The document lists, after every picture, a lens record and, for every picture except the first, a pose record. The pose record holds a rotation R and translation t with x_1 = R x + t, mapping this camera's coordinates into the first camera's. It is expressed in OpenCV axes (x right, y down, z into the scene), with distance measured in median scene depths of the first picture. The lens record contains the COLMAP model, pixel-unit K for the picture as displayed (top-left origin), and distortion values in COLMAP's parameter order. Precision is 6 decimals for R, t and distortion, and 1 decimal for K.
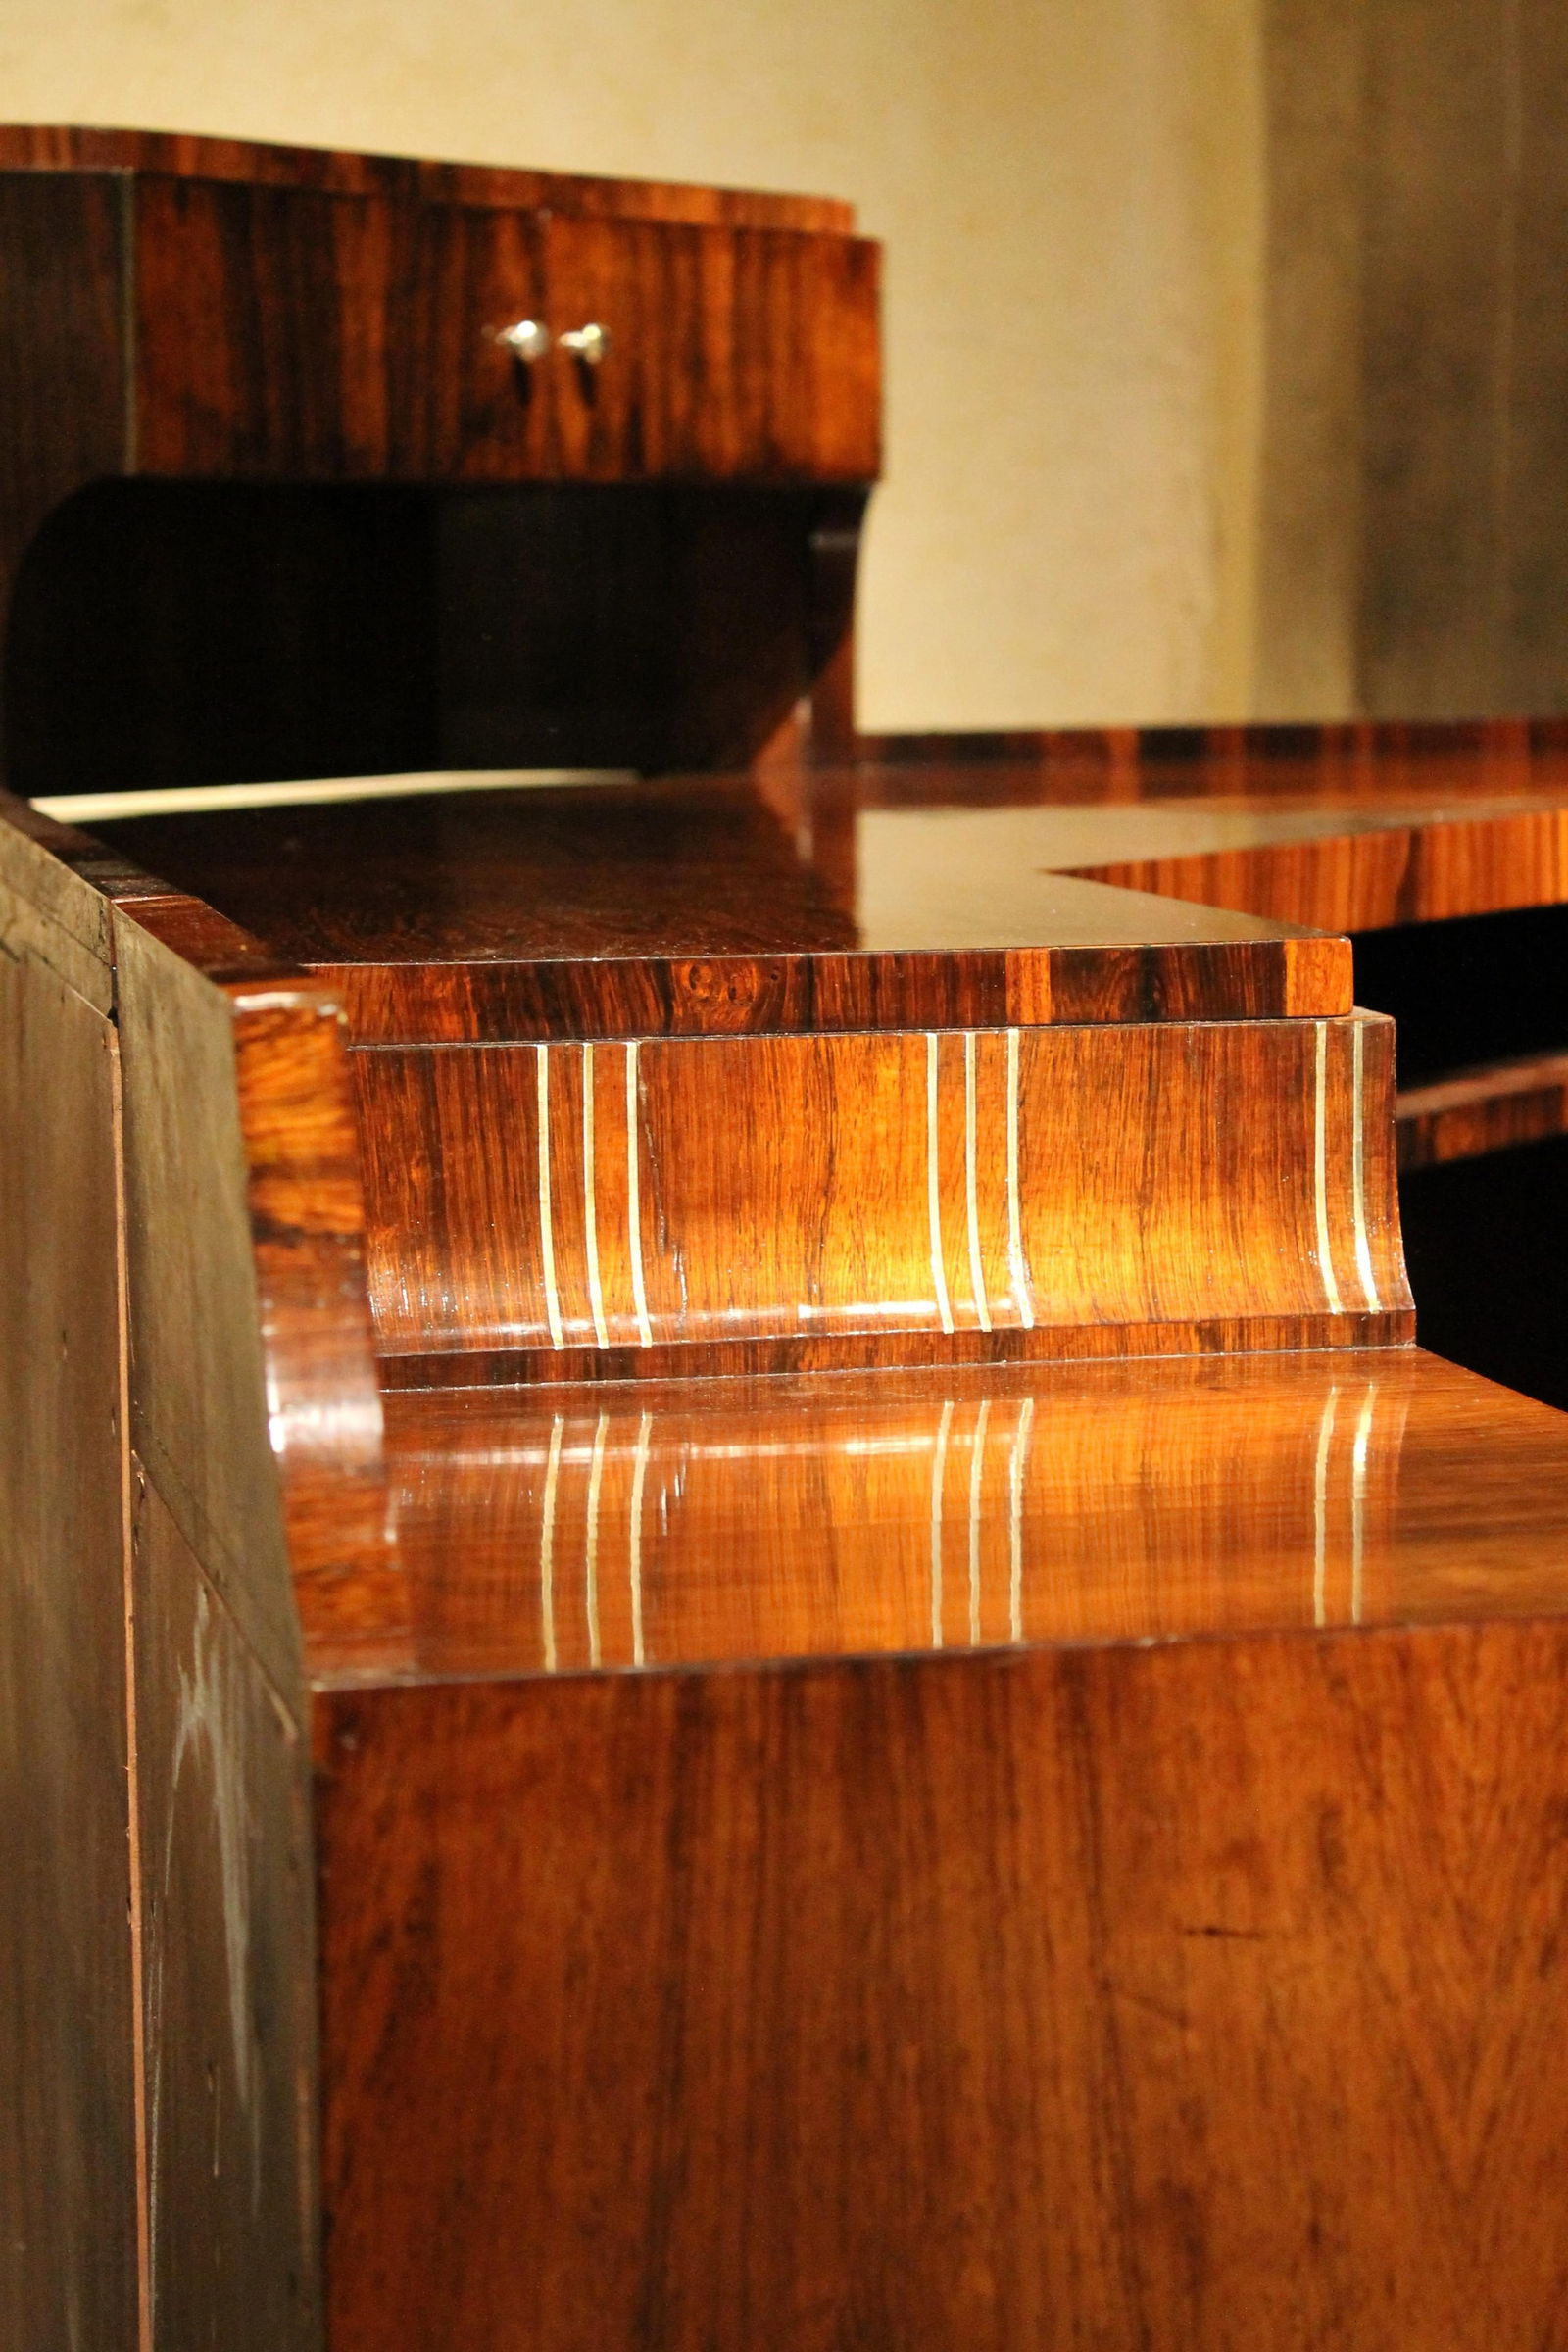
lens RADIAL K [[5272.2, 0, 731.7], [0, 5272.2, 1153.8], [0, 0, 1]] dist [0.066464, 0.042667]
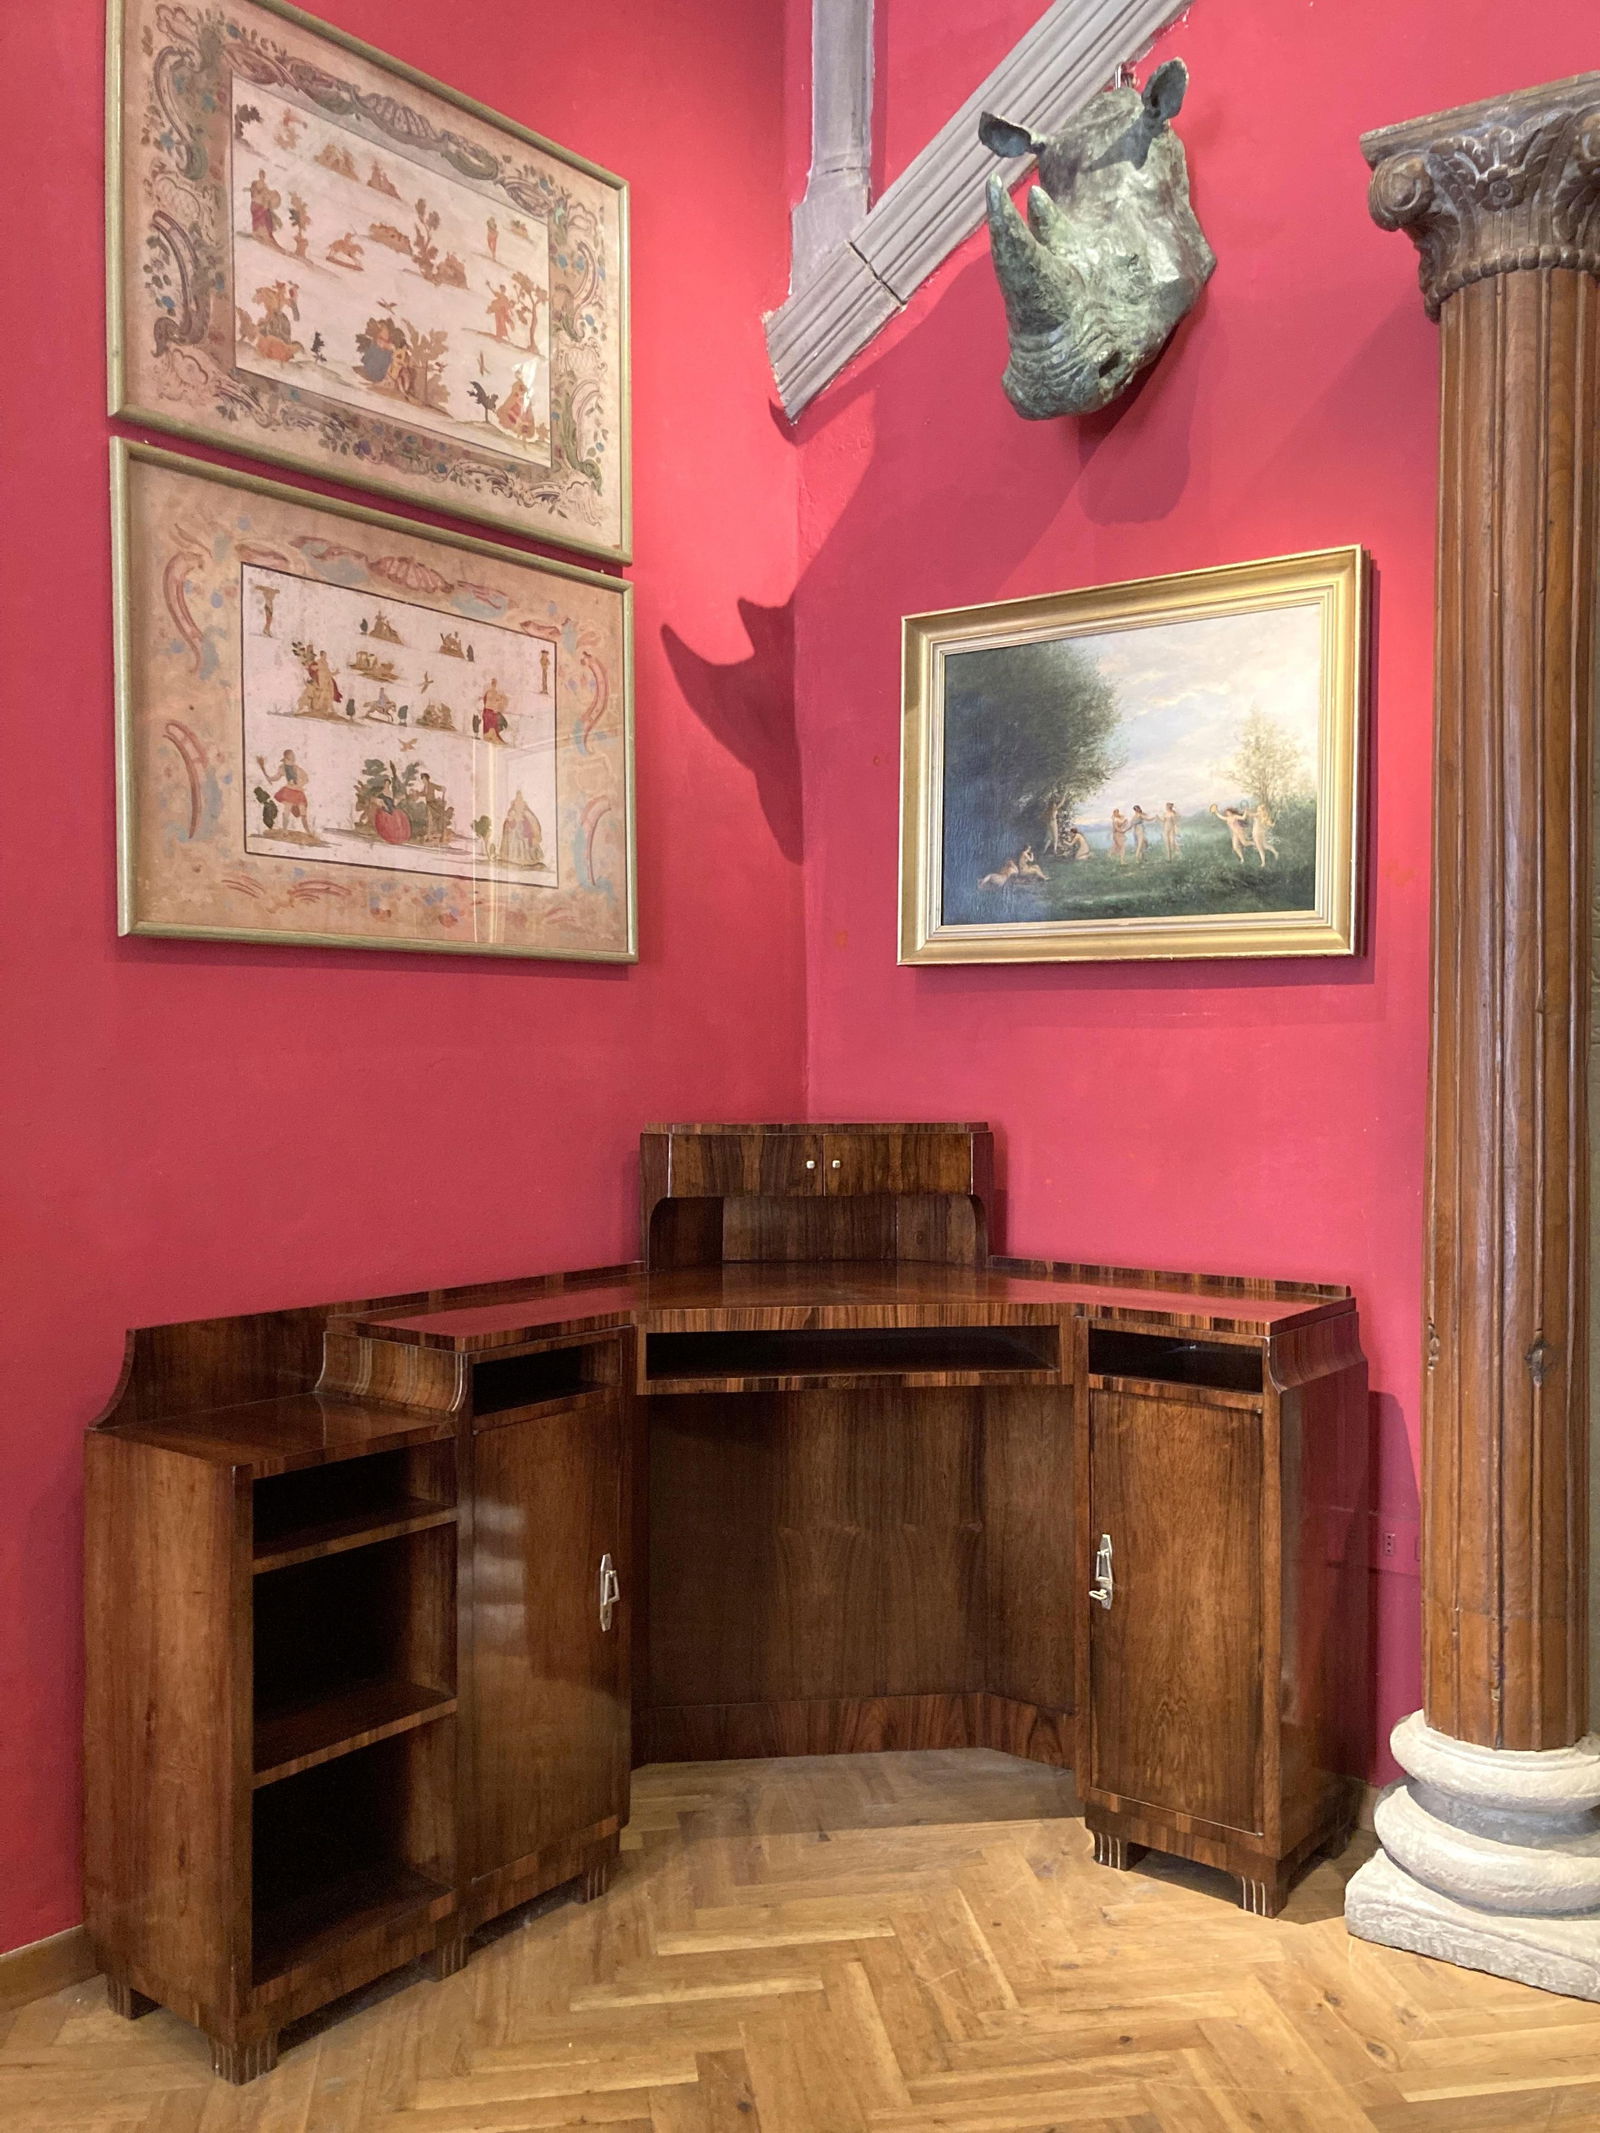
lens RADIAL K [[1737.1, 0, 827.2], [0, 1737.1, 1085.2], [0, 0, 1]] dist [0.061685, -0.145425]
pose [[0.642839, 0.022615, -0.765668, 1.663564], [-0.094170, 0.994315, -0.049695, -0.236885], [0.760191, 0.104049, 0.641314, 0.157095]]
